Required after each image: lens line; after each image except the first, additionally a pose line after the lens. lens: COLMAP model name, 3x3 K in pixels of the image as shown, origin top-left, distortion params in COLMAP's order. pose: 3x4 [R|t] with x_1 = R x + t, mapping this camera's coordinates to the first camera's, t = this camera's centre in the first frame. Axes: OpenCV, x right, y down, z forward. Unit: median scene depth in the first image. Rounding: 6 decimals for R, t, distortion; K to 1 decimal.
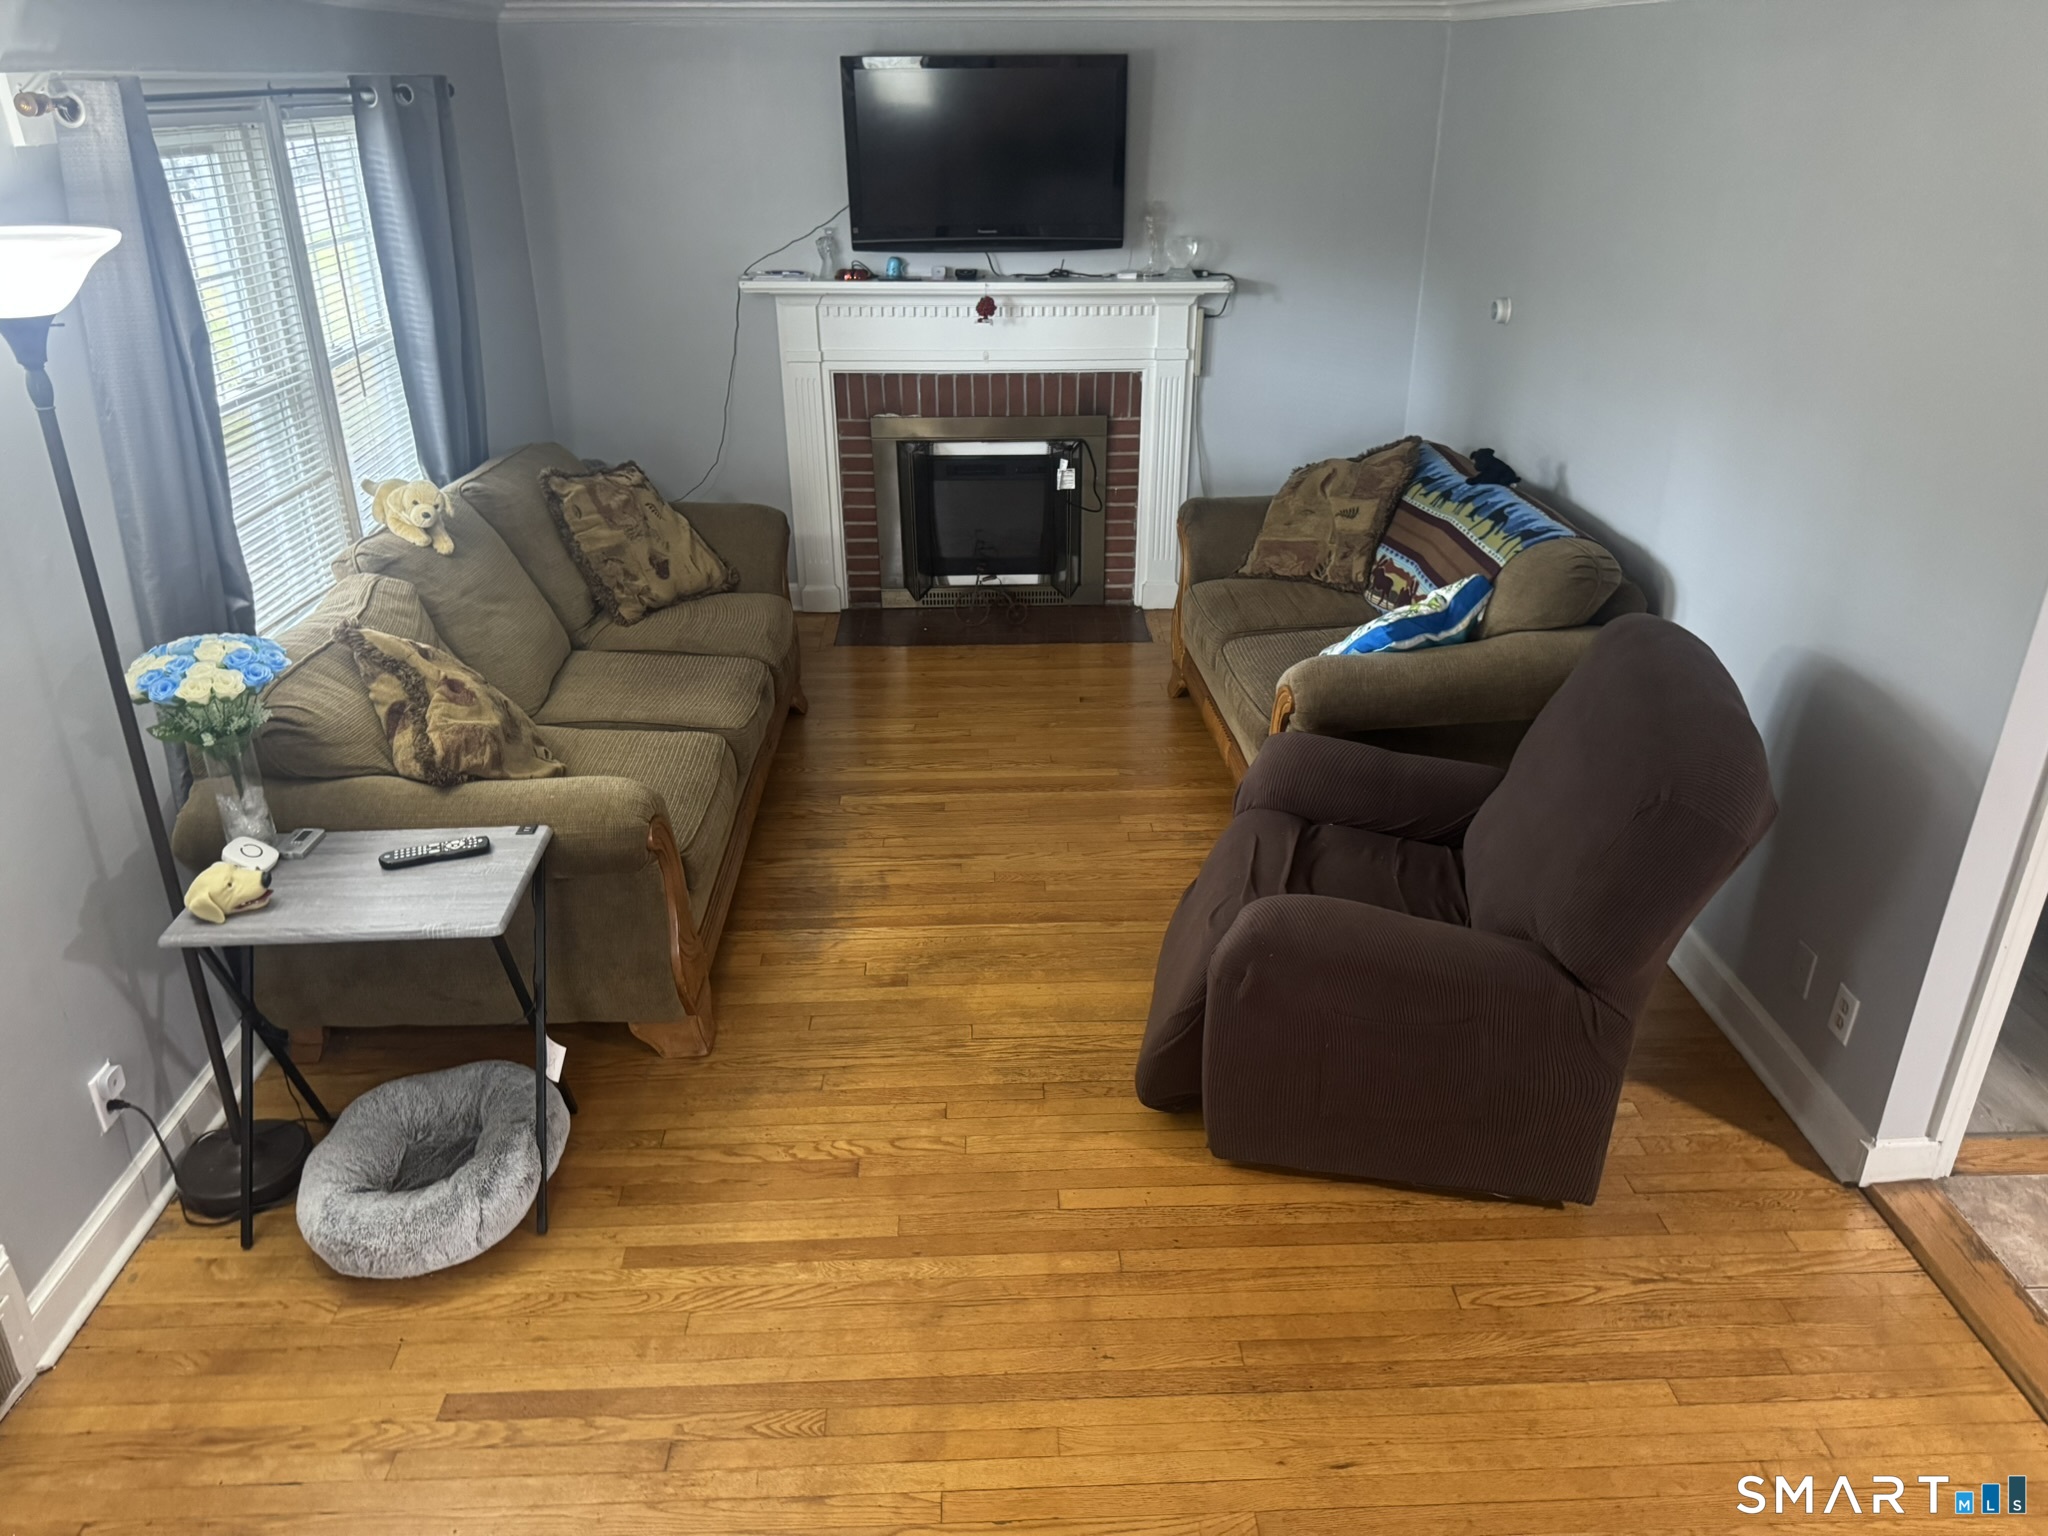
lens RADIAL K [[1447.9, 0, 1025.4], [0, 1447.9, 763.5], [0, 0, 1]] dist [0.068891, -0.056287]
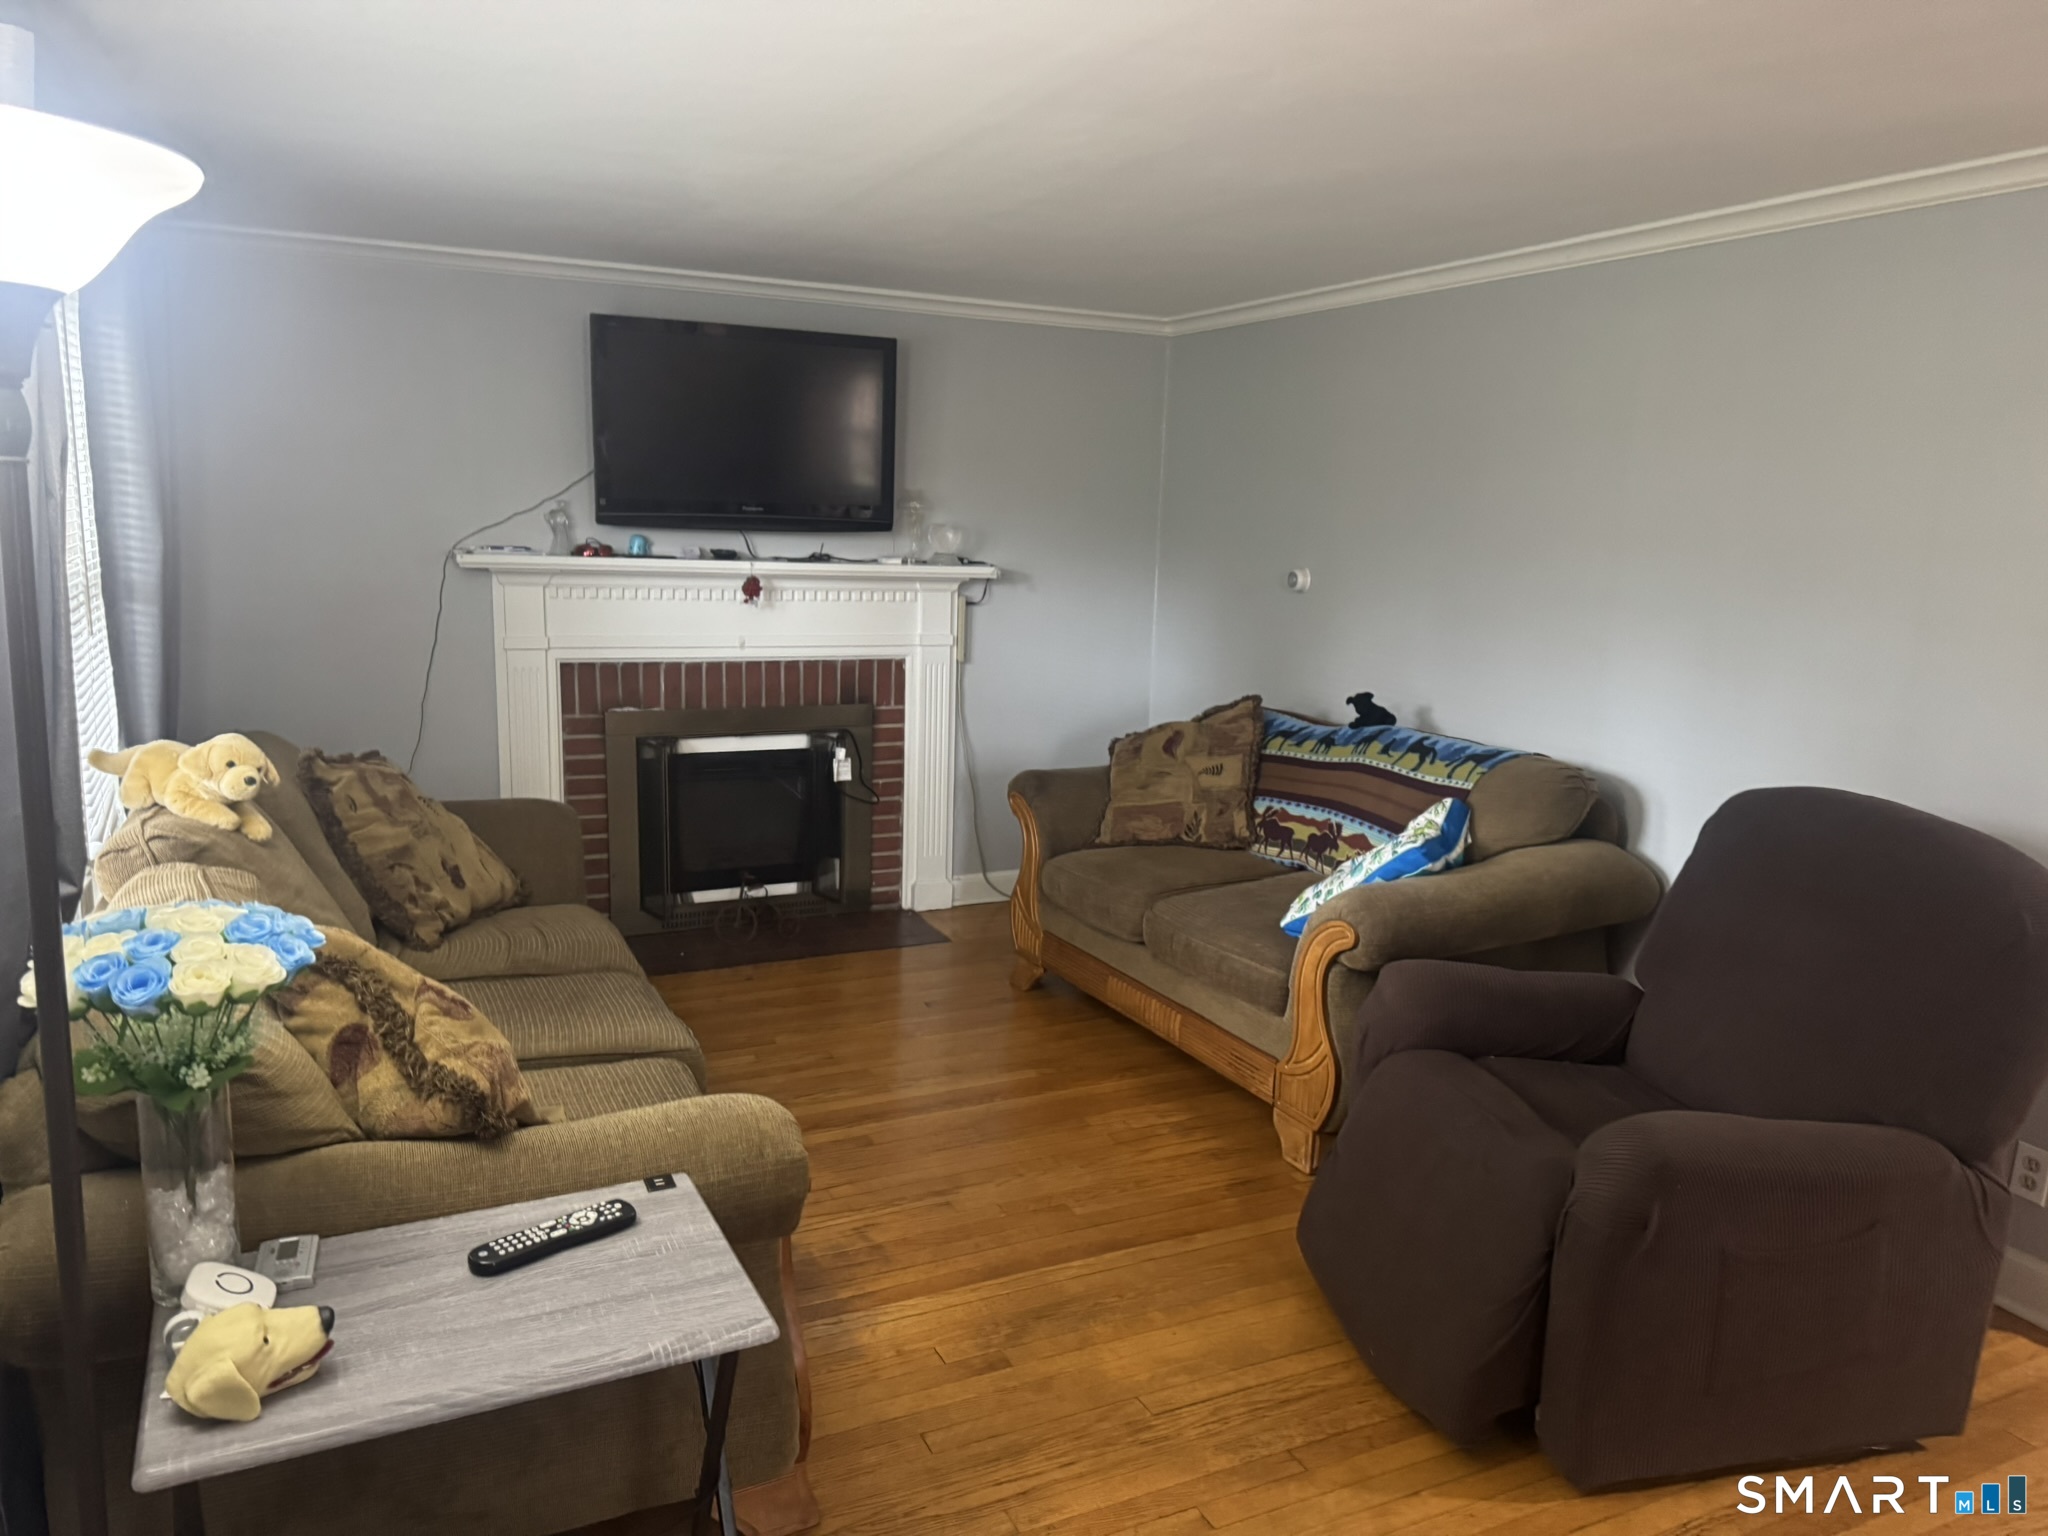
lens RADIAL K [[1447.9, 0, 1054.0], [0, 1447.9, 729.5], [0, 0, 1]] dist [0.068891, -0.056287]
pose [[0.914728, -0.031660, 0.402828, -0.270772], [0.140850, 0.959382, -0.244434, 0.022496], [-0.378727, 0.280328, 0.882033, 0.193984]]
